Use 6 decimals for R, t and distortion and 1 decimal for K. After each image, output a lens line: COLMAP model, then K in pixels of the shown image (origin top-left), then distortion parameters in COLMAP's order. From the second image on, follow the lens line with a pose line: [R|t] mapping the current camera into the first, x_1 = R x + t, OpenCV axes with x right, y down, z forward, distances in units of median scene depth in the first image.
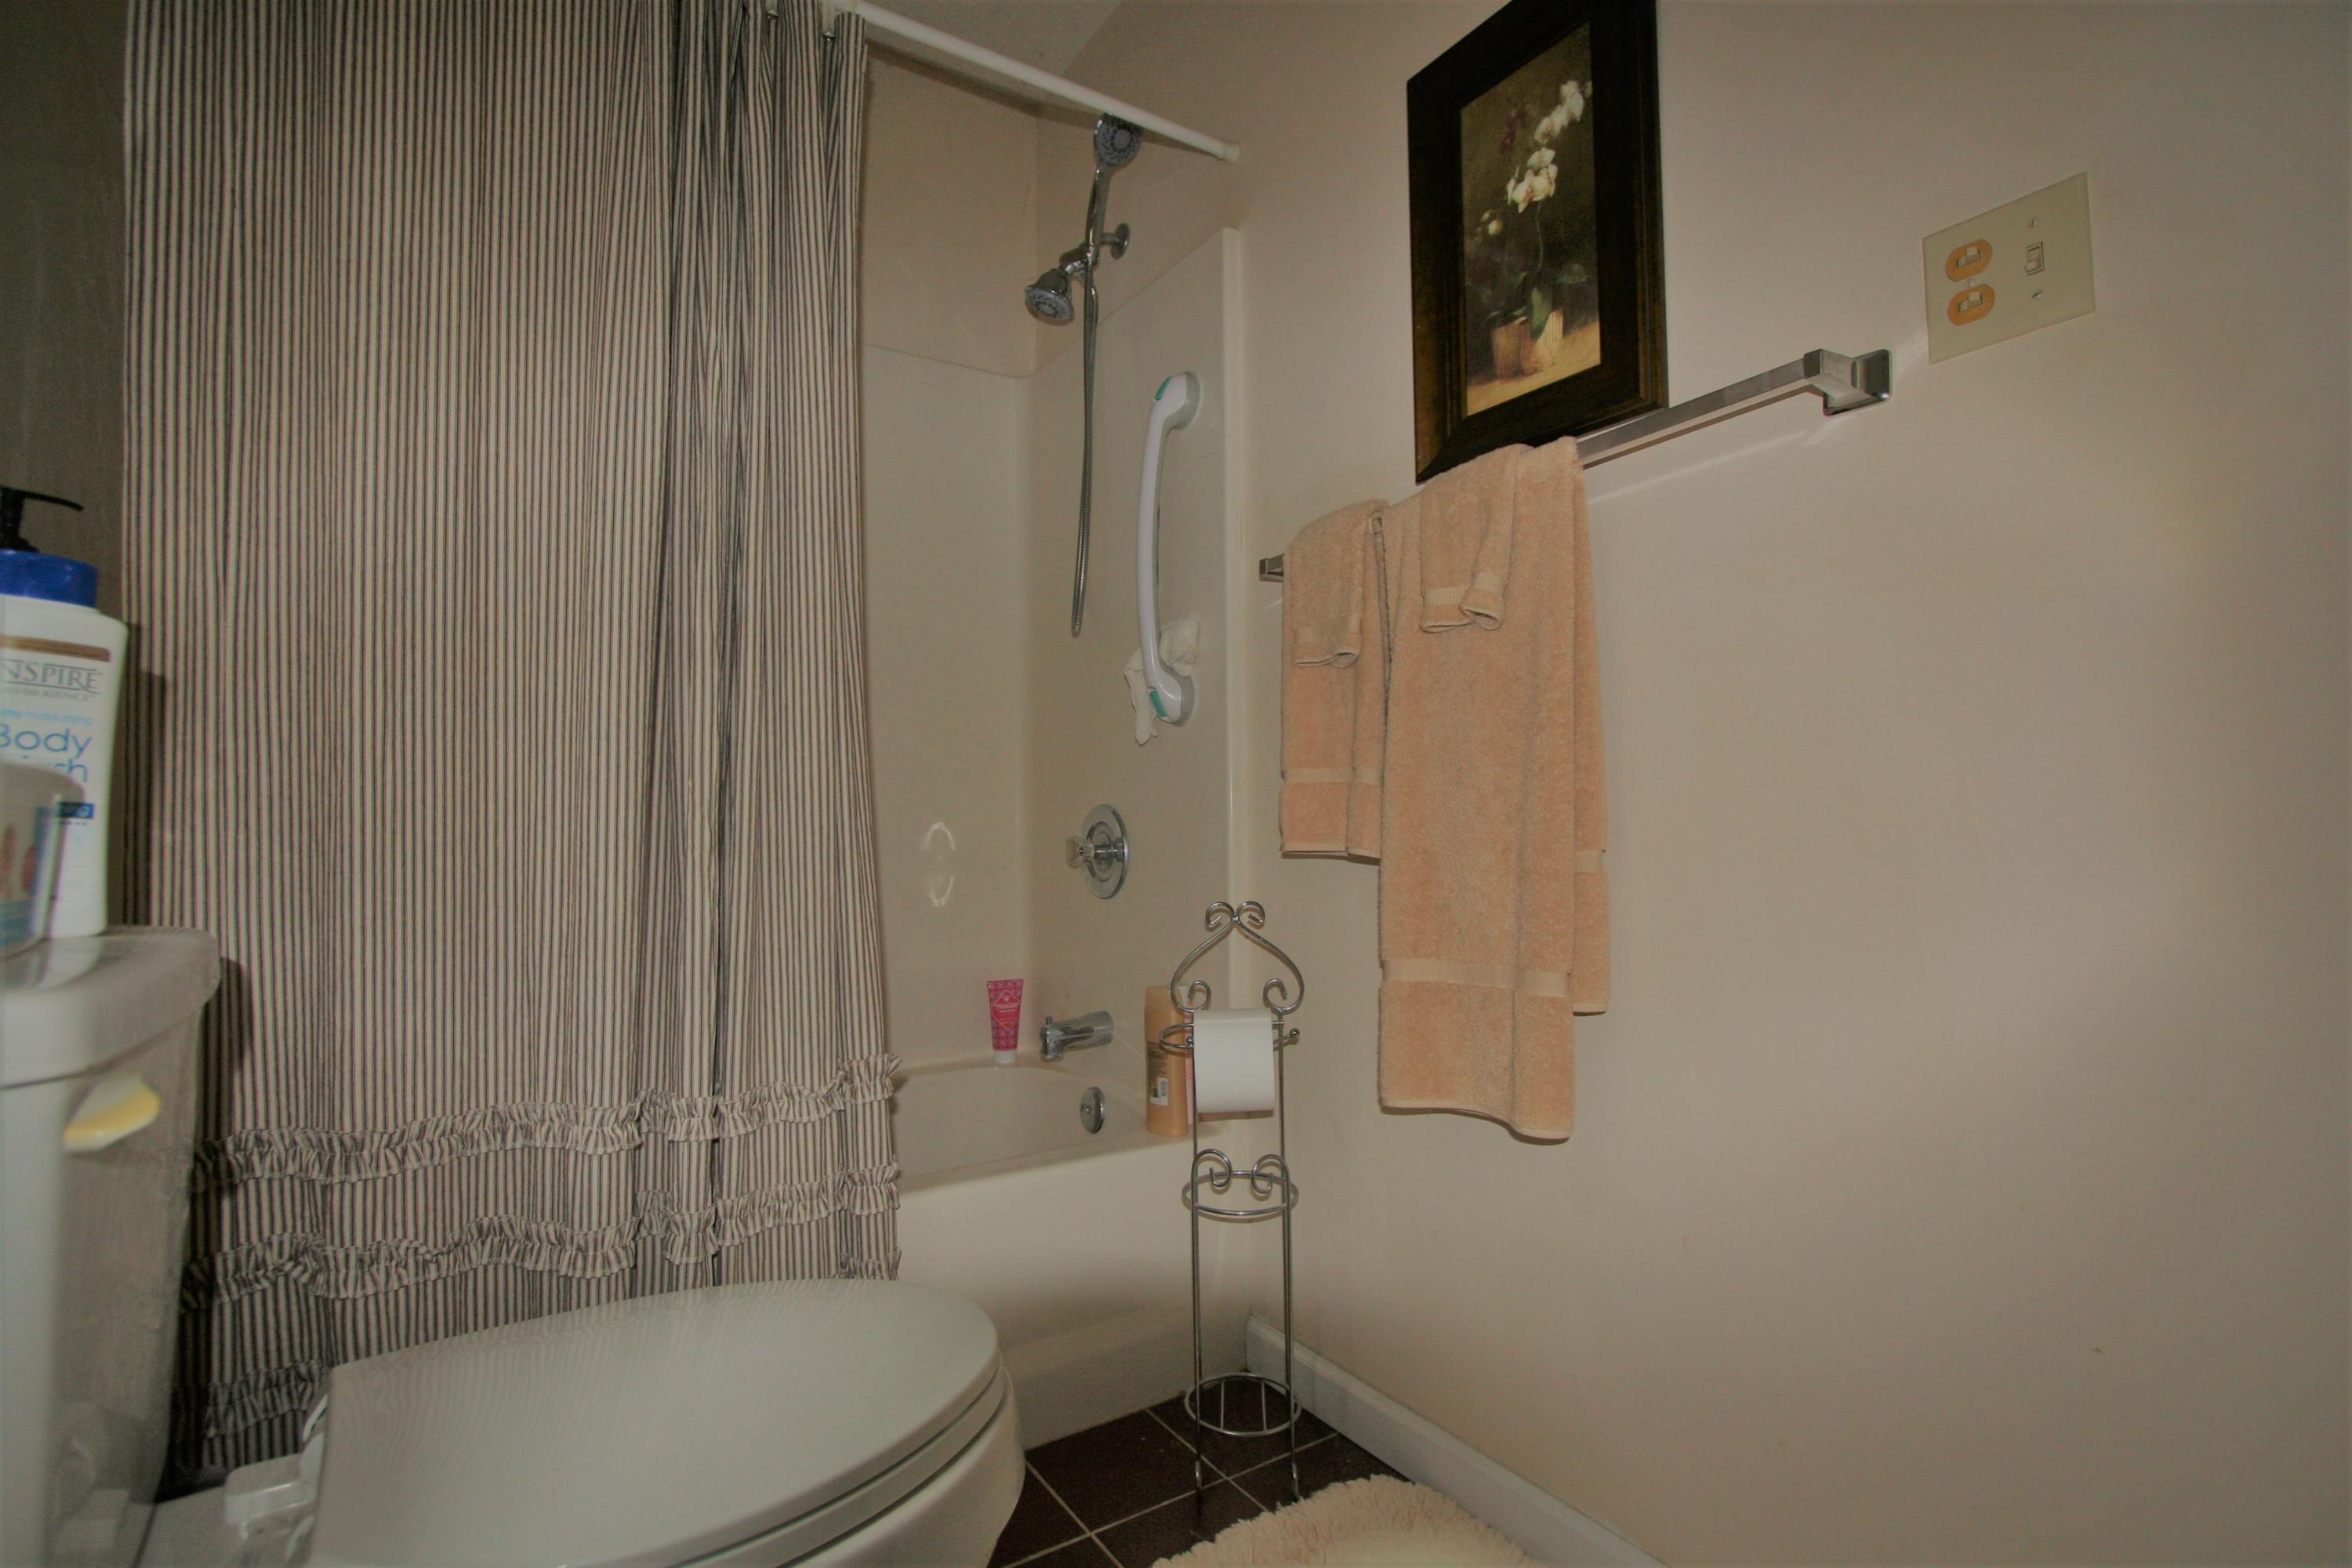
lens RADIAL K [[1079.9, 0, 1157.5], [0, 1079.9, 788.1], [0, 0, 1]] dist [-0.016896, 0.000476]
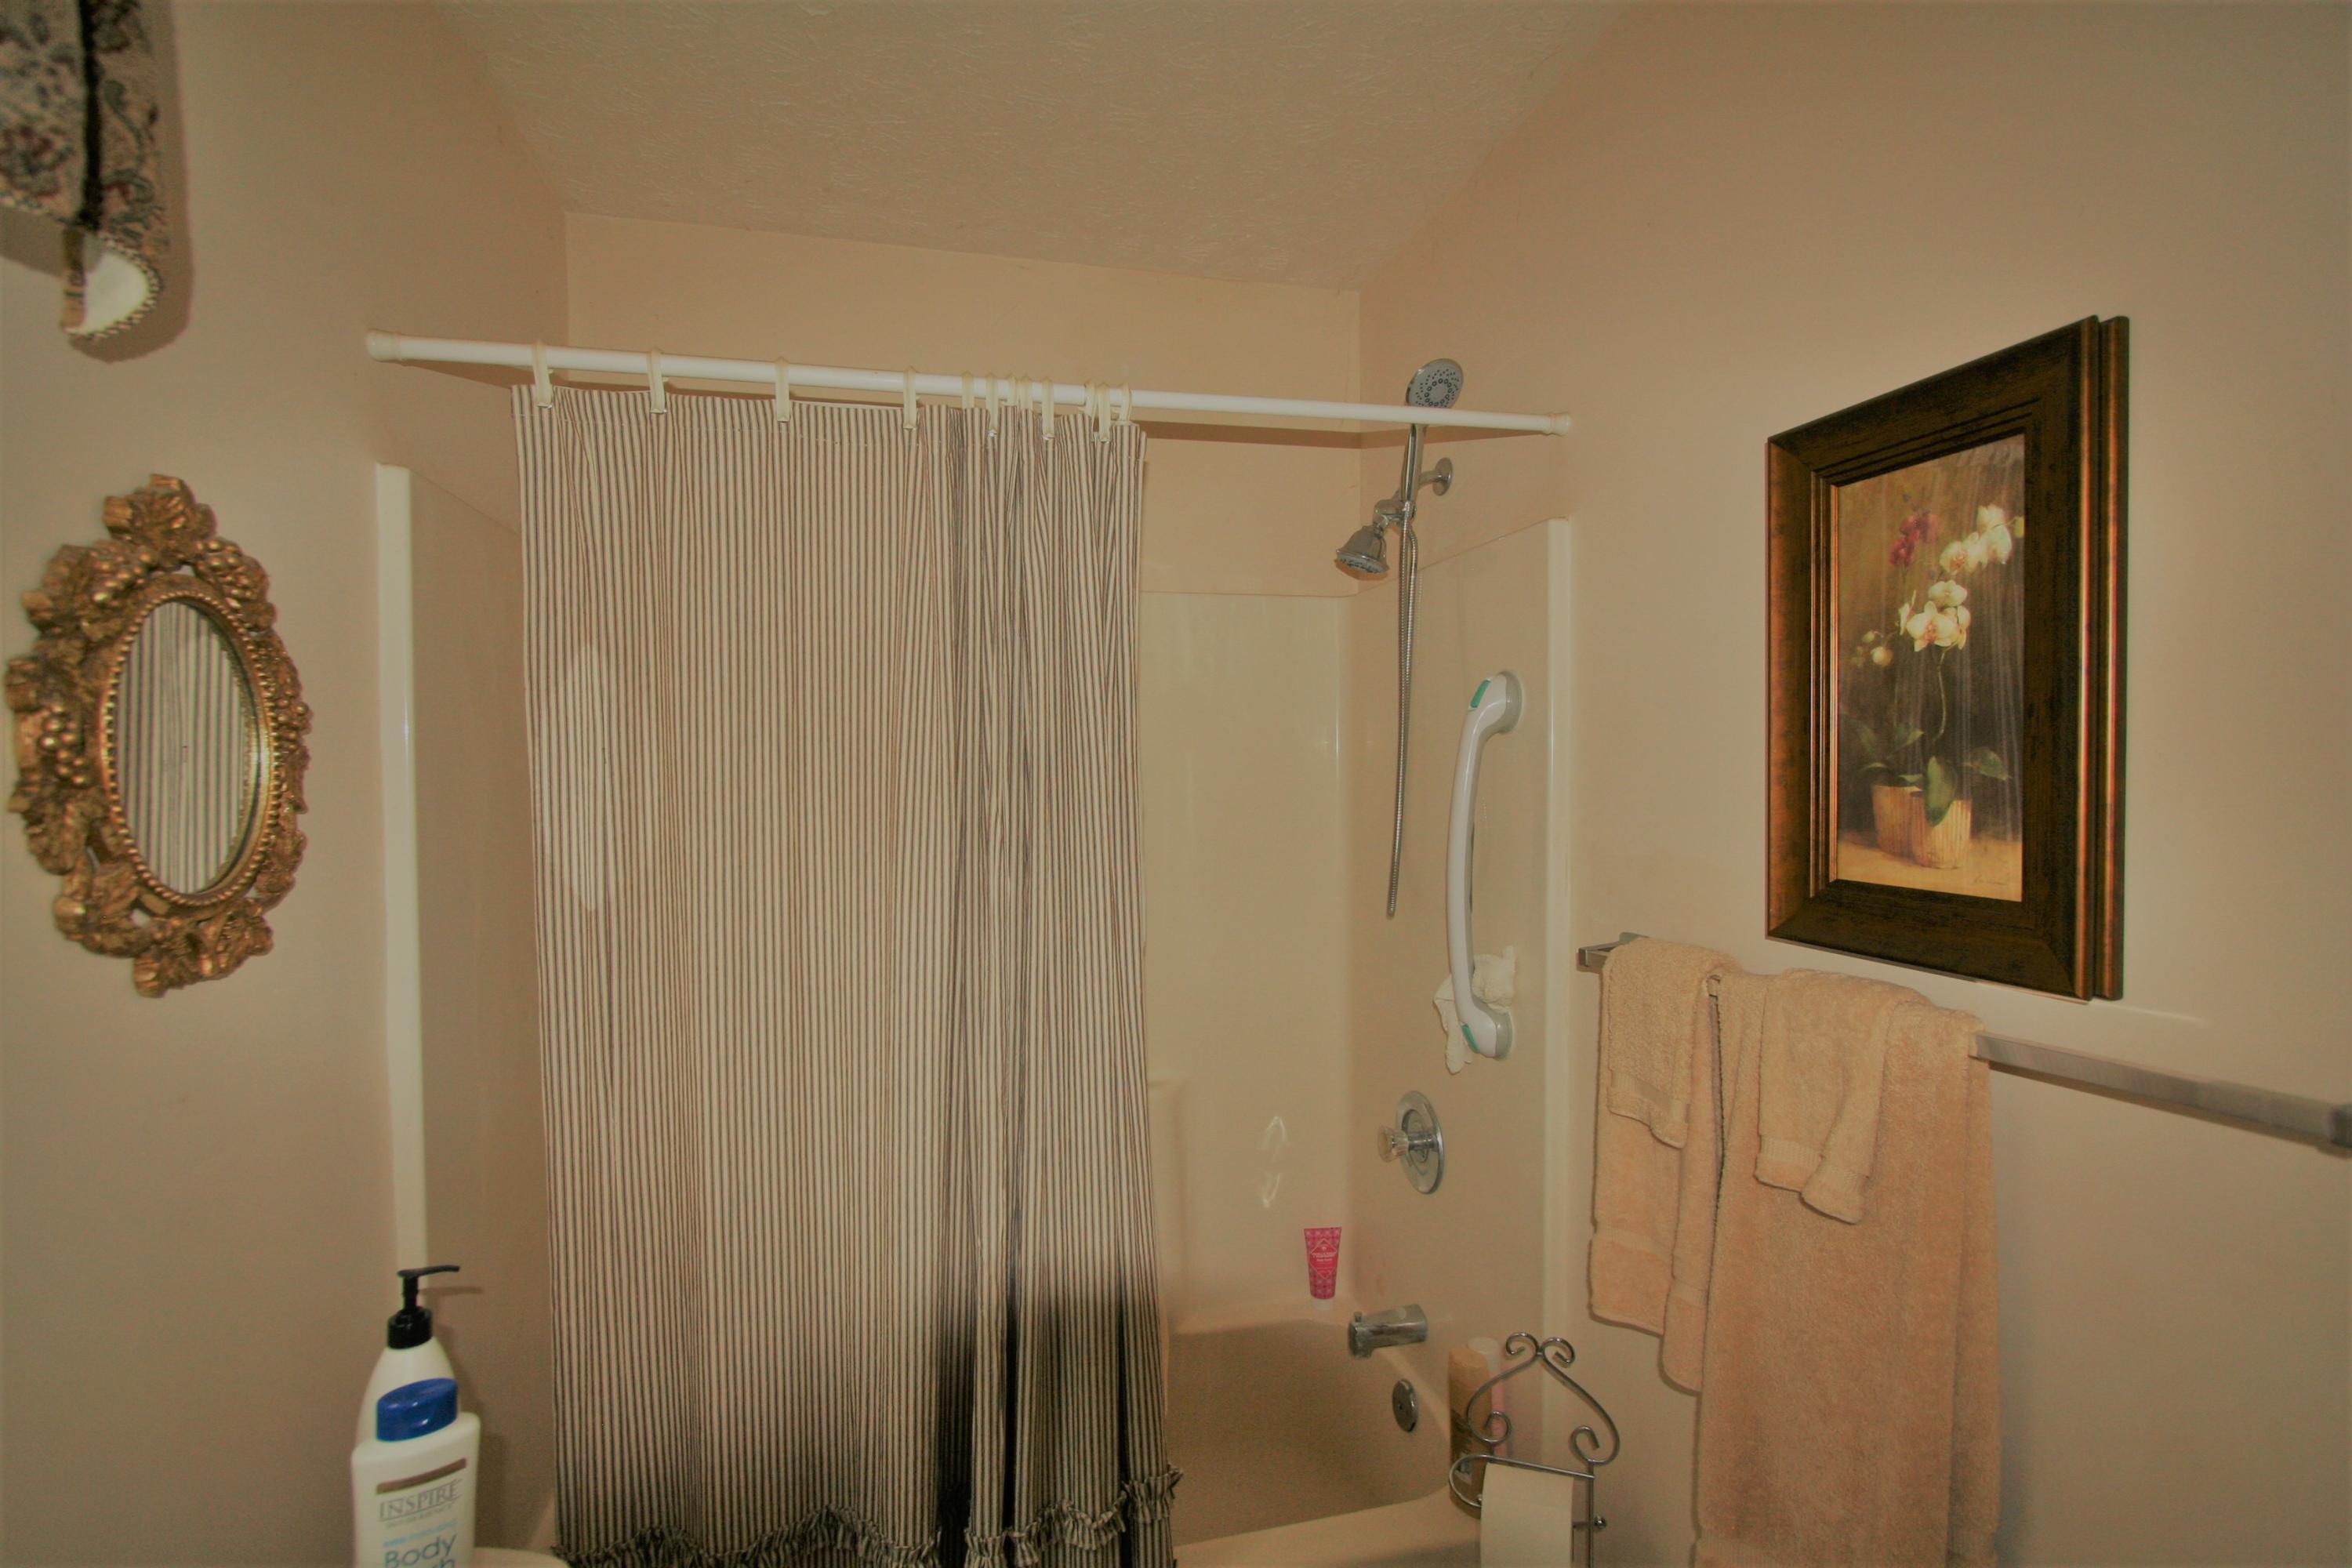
lens RADIAL K [[1079.9, 0, 1167.2], [0, 1079.9, 784.6], [0, 0, 1]] dist [-0.016896, 0.000476]
pose [[0.941598, 0.010911, -0.336561, 0.084797], [0.008469, 0.998392, 0.056059, -0.463932], [0.336631, -0.055636, 0.939992, 0.079002]]
